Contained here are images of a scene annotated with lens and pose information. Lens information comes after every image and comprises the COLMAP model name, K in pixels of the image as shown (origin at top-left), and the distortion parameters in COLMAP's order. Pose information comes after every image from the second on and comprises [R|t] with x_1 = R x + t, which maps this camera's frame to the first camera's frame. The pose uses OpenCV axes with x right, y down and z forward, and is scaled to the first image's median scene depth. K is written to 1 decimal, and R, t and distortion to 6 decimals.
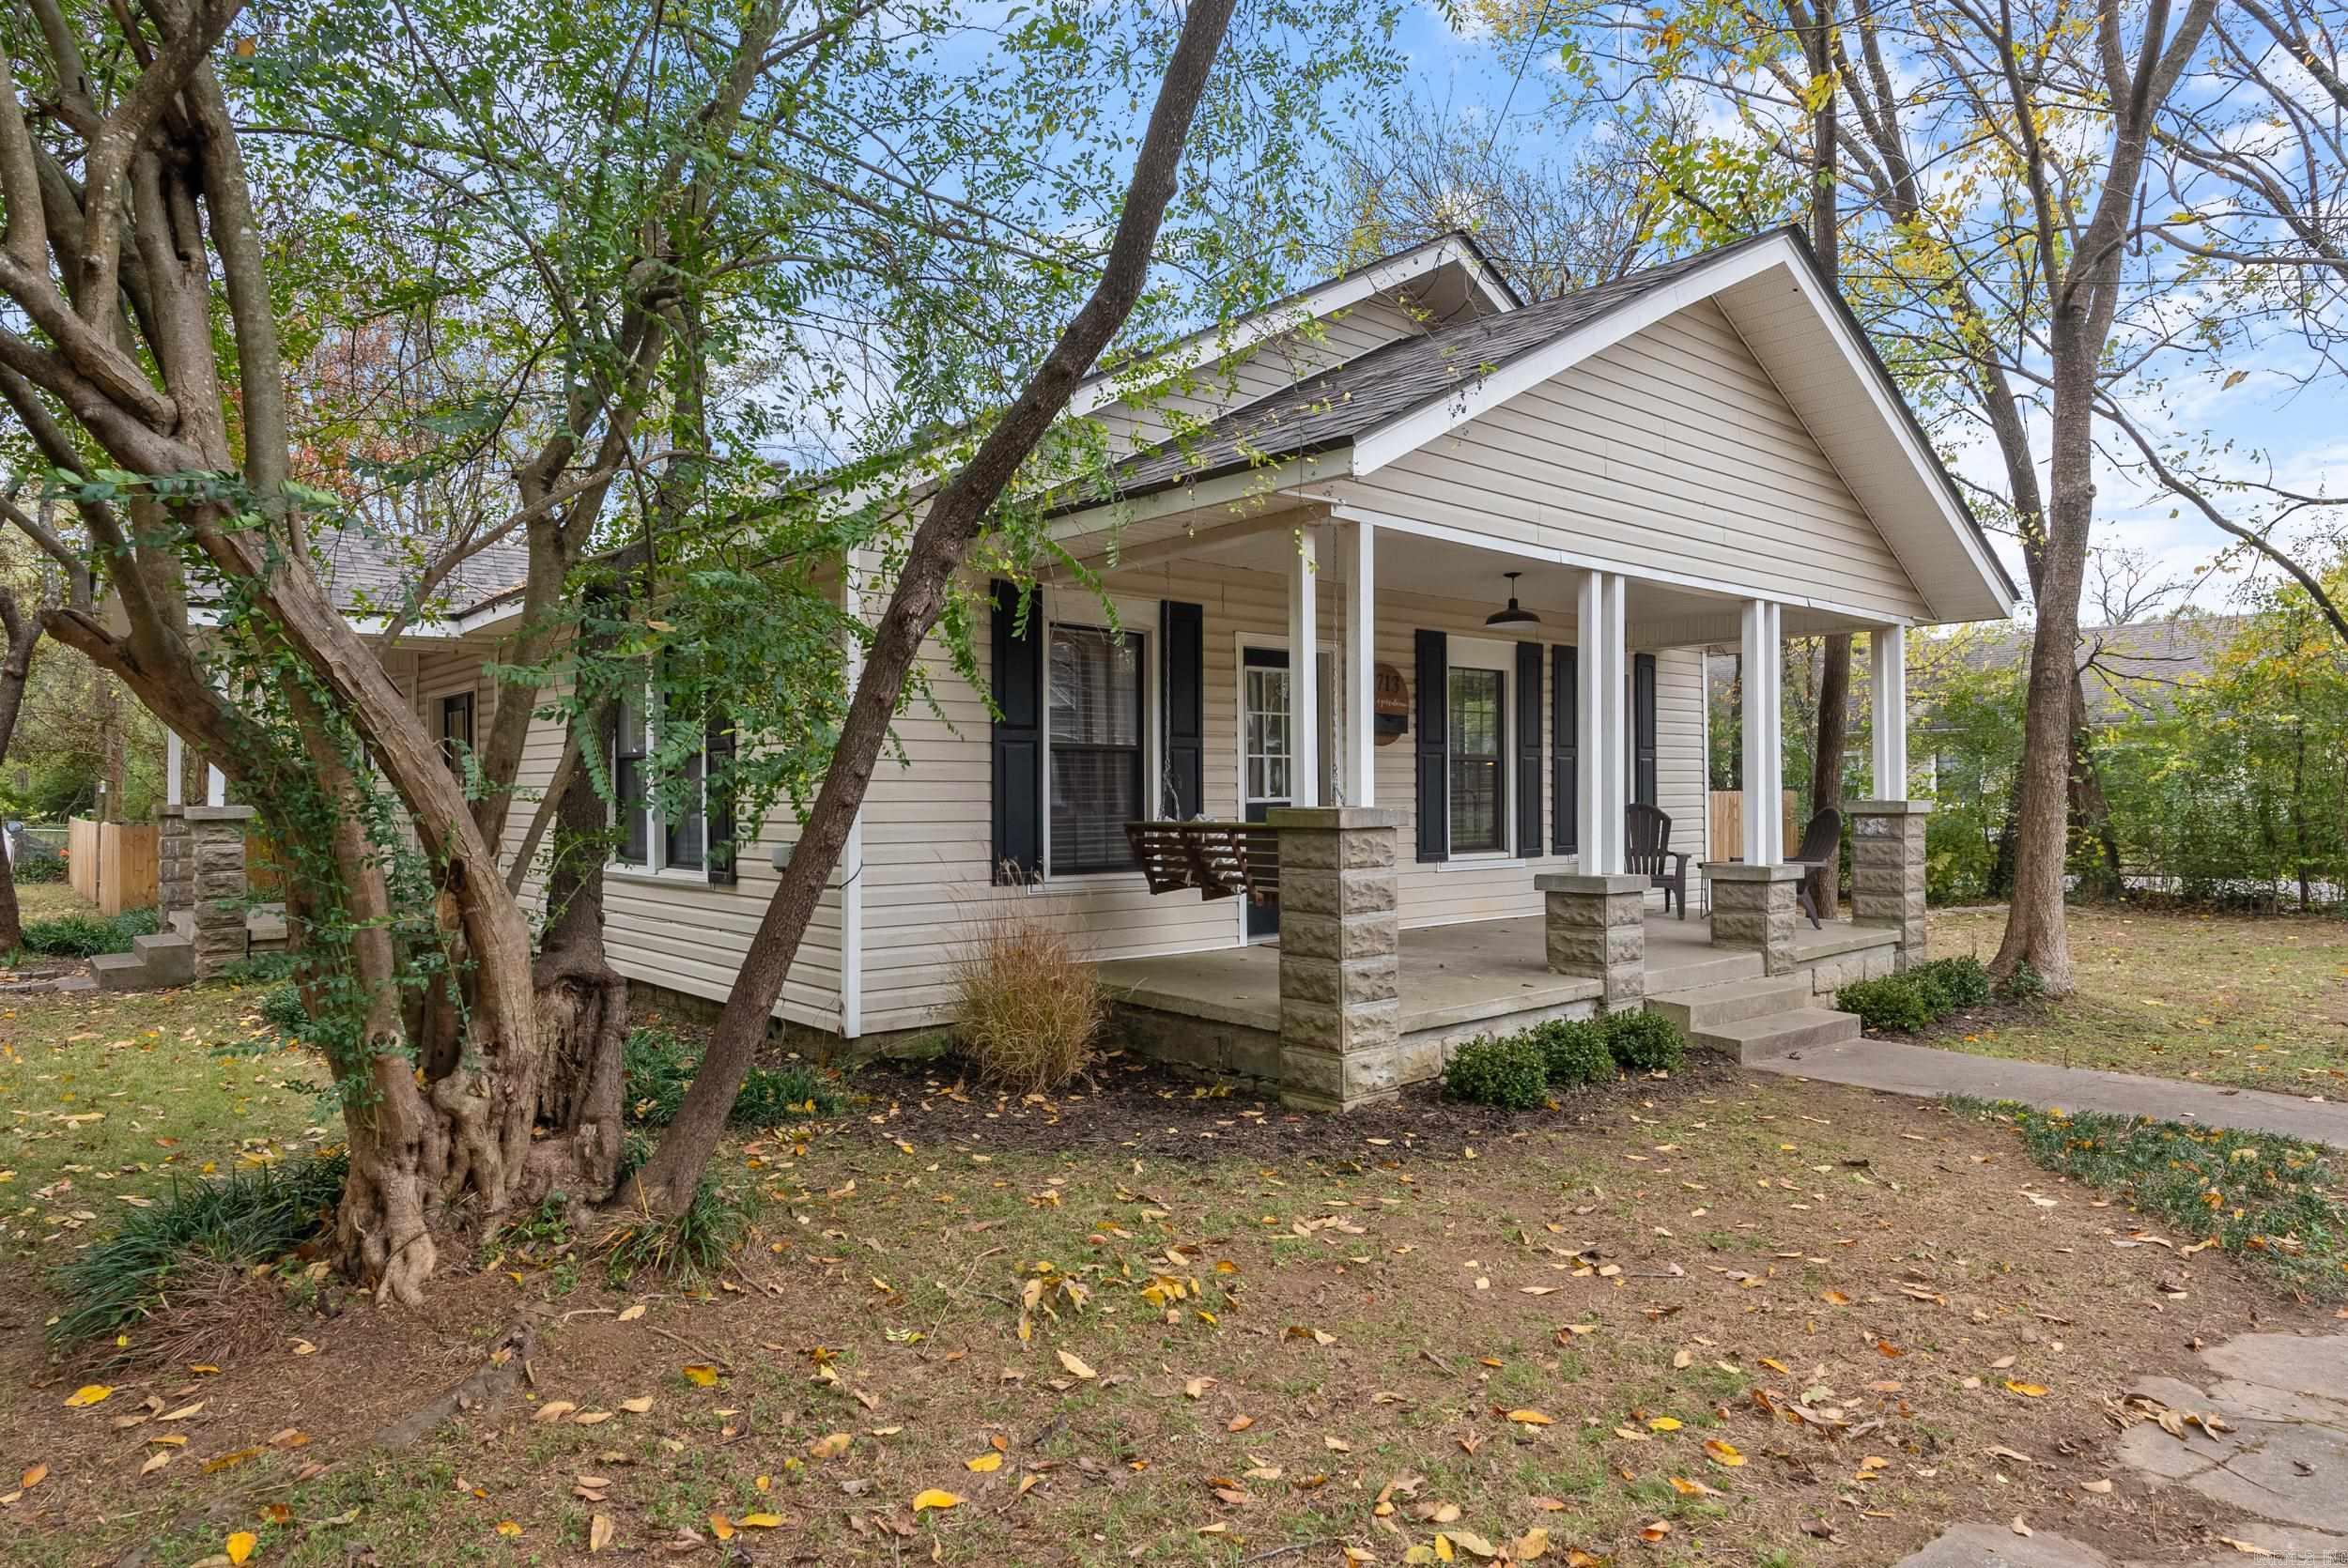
lens RADIAL K [[1394.0, 0, 1173.5], [0, 1394.0, 783.3], [0, 0, 1]] dist [-0.000496, -0.000129]
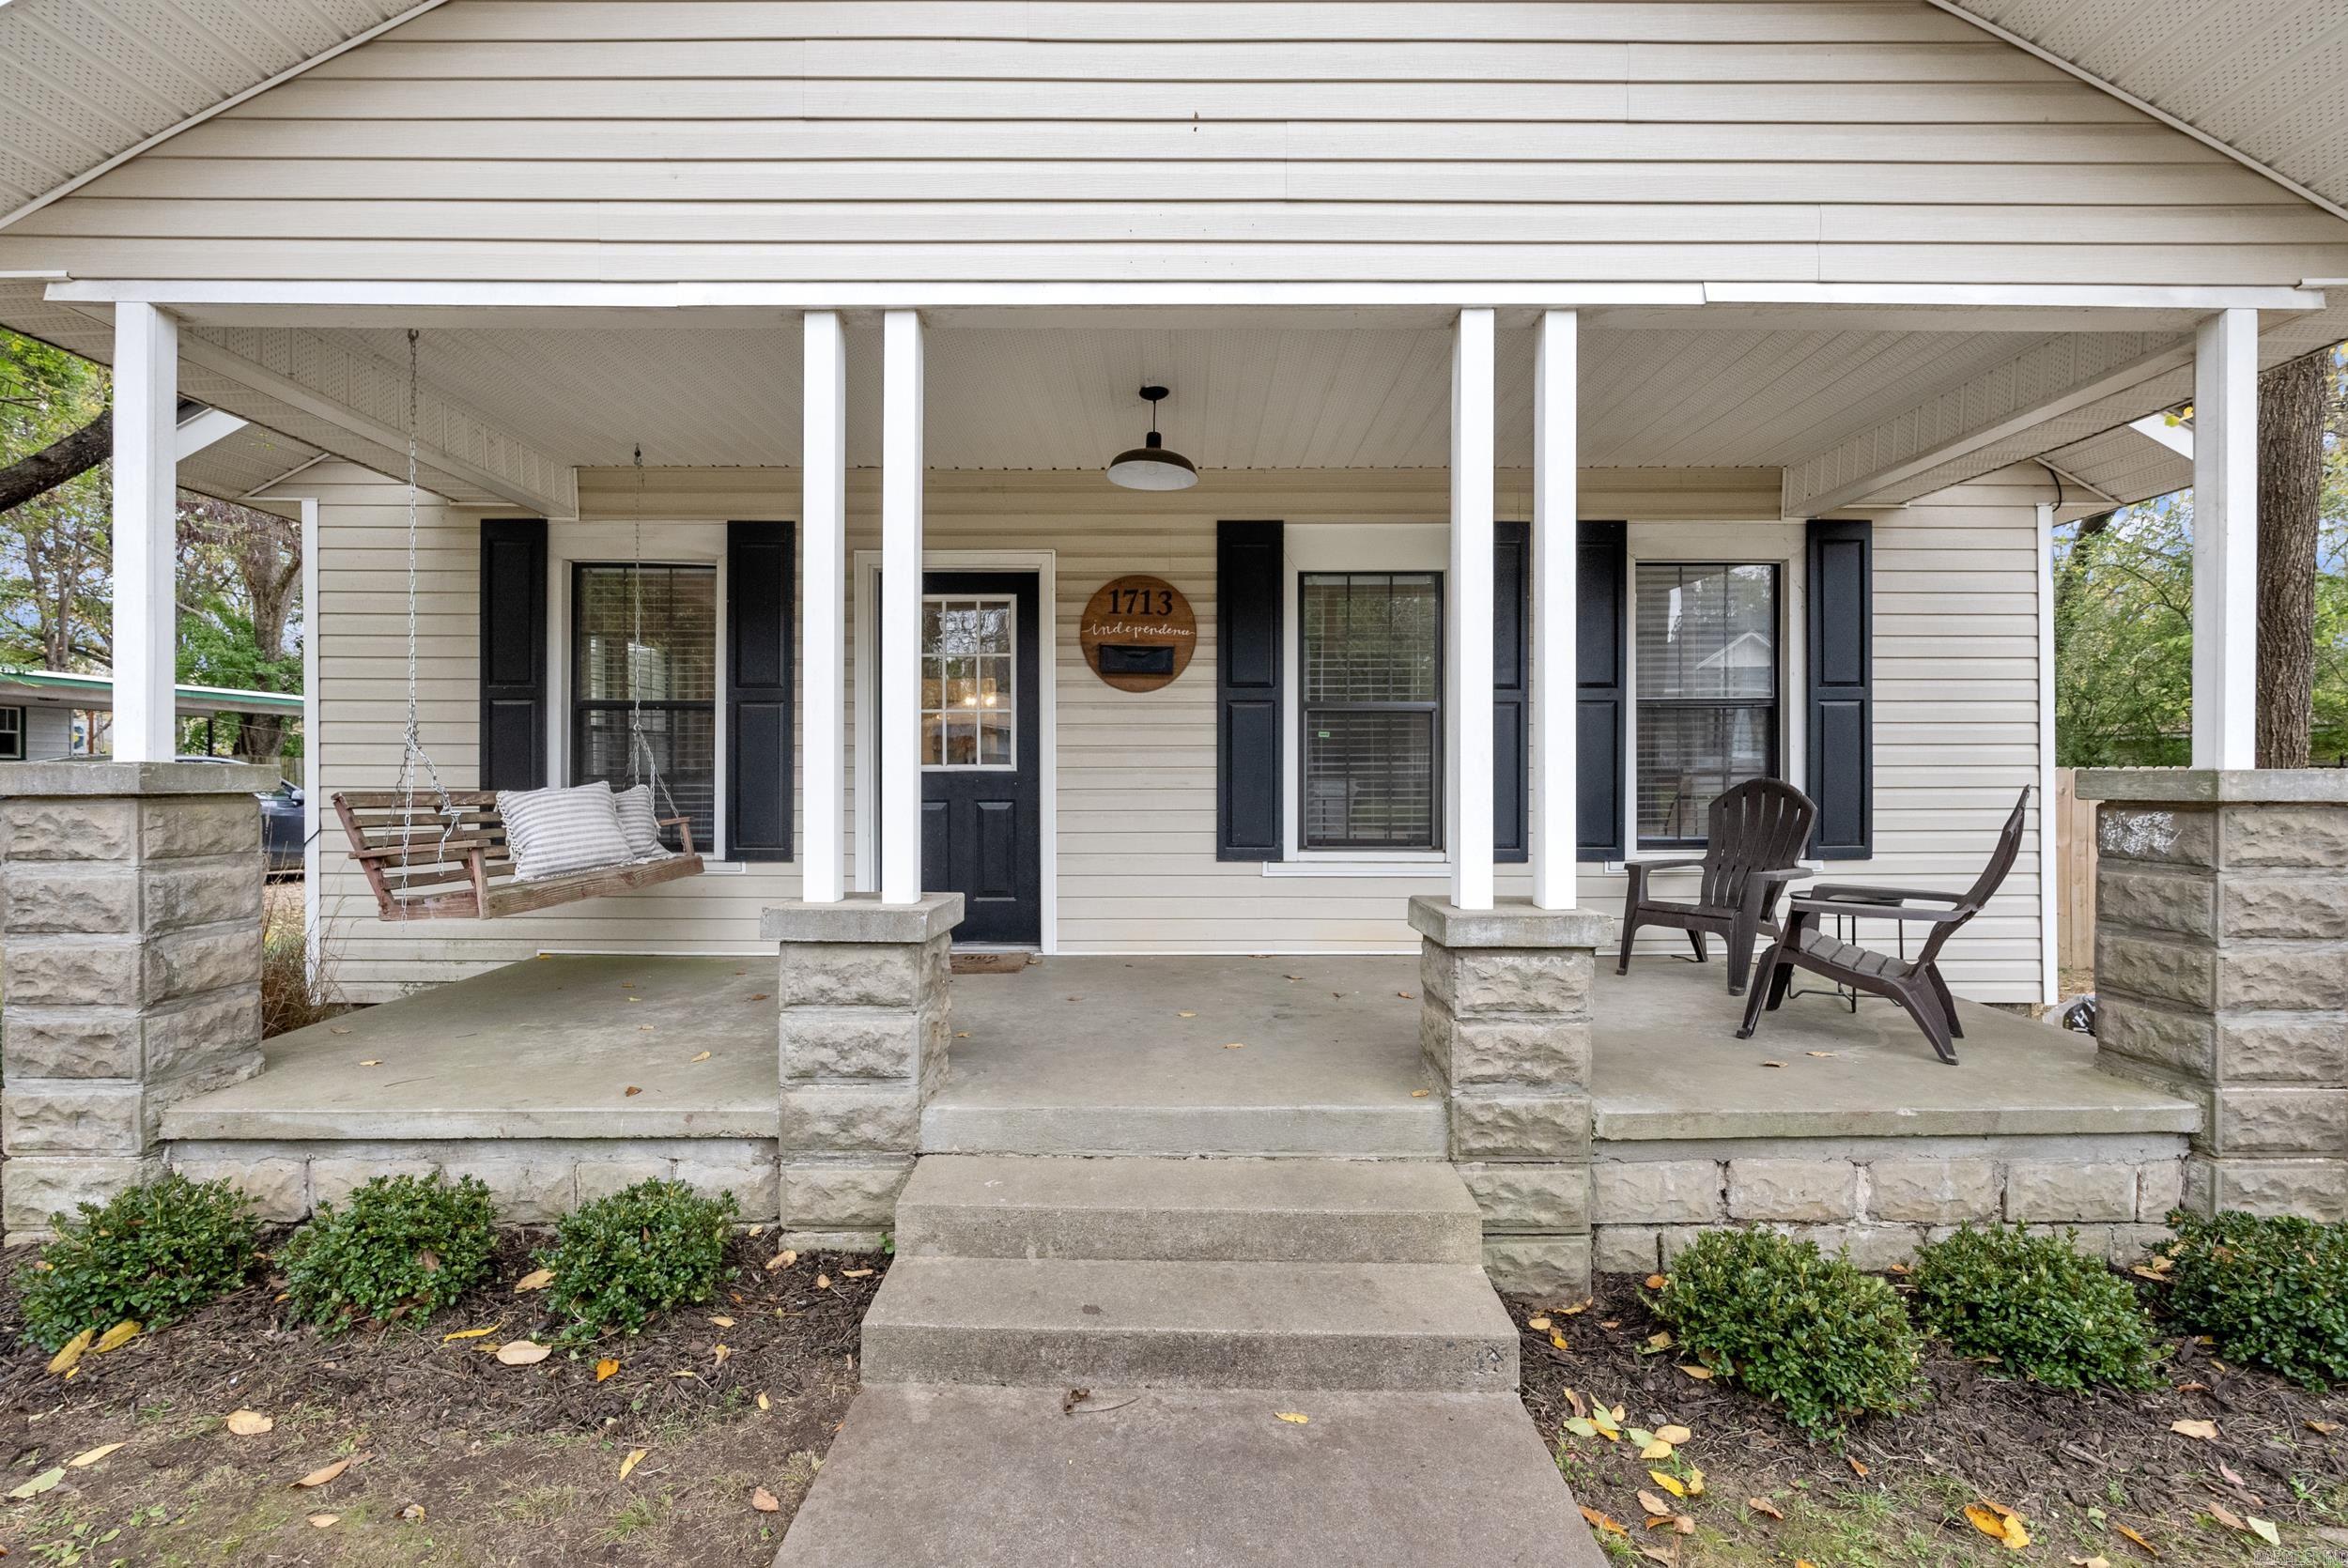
lens RADIAL K [[1035.3, 0, 1173.6], [0, 1035.3, 785.3], [0, 0, 1]] dist [-0.000911, -0.000023]
pose [[0.754987, 0.009348, -0.655673, 0.494960], [0.000115, 0.999896, 0.014389, 0.012601], [0.655740, -0.010939, 0.754908, 0.598590]]
